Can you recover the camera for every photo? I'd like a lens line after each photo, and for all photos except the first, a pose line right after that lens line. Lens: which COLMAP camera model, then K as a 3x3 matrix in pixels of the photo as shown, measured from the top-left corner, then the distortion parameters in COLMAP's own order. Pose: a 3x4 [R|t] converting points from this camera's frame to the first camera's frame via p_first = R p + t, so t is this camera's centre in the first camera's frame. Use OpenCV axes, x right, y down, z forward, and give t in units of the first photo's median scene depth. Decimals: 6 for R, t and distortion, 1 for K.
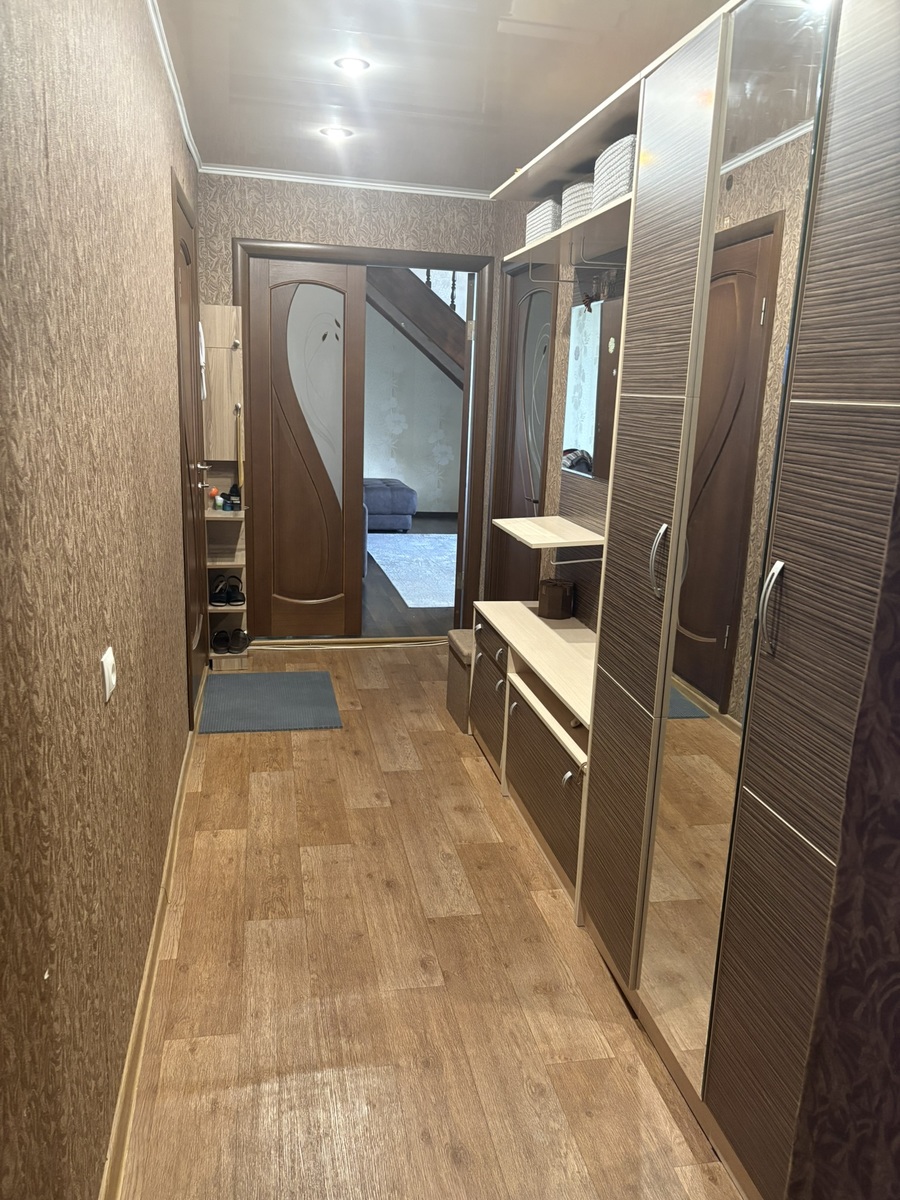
lens RADIAL K [[889.9, 0, 450.0], [0, 889.9, 600.0], [0, 0, 1]] dist [-0.000522, -0.000678]
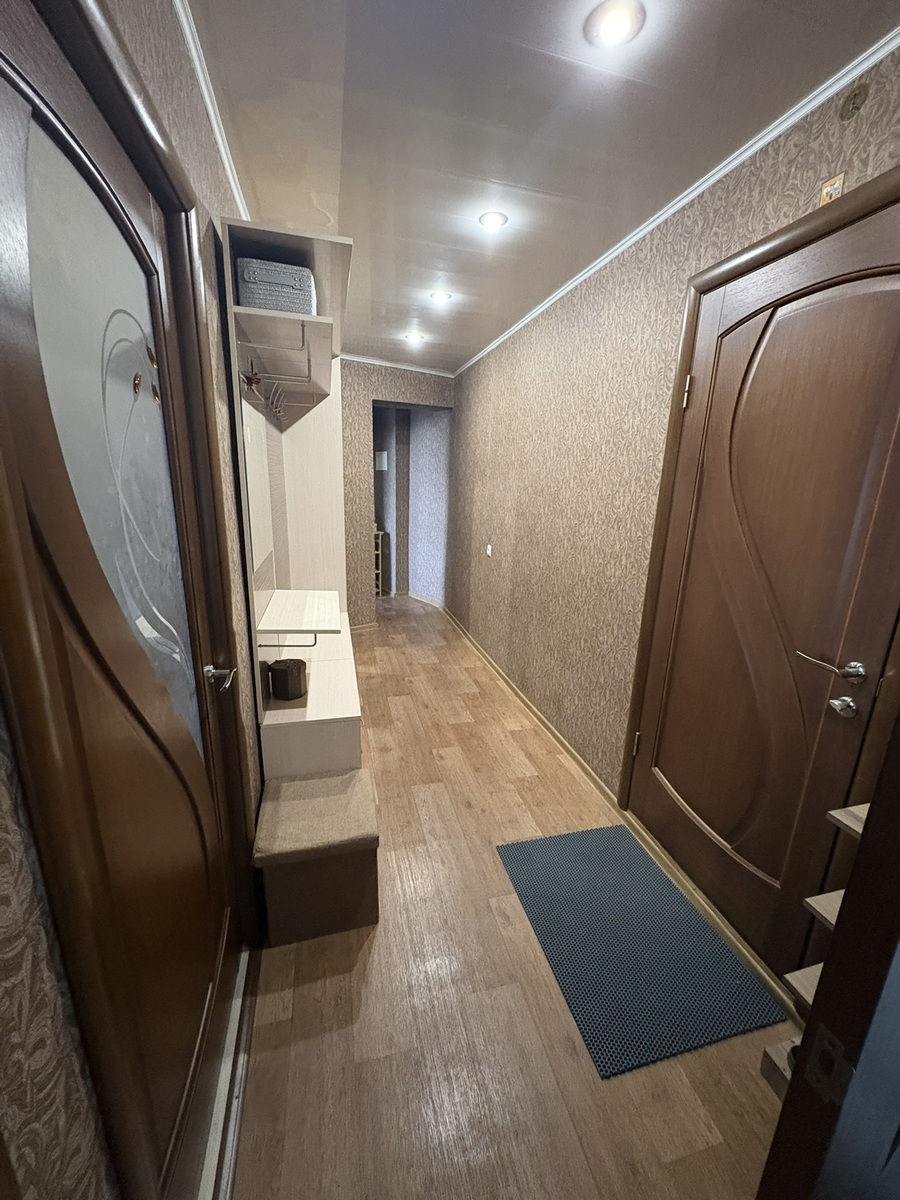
lens RADIAL K [[477.3, 0, 450.0], [0, 477.3, 600.0], [0, 0, 1]] dist [0.000842, 0.000258]
pose [[-0.996804, -0.049760, -0.062501, -0.035367], [-0.073217, 0.882011, 0.465506, -0.428923], [0.031963, 0.468594, -0.882835, 1.753077]]
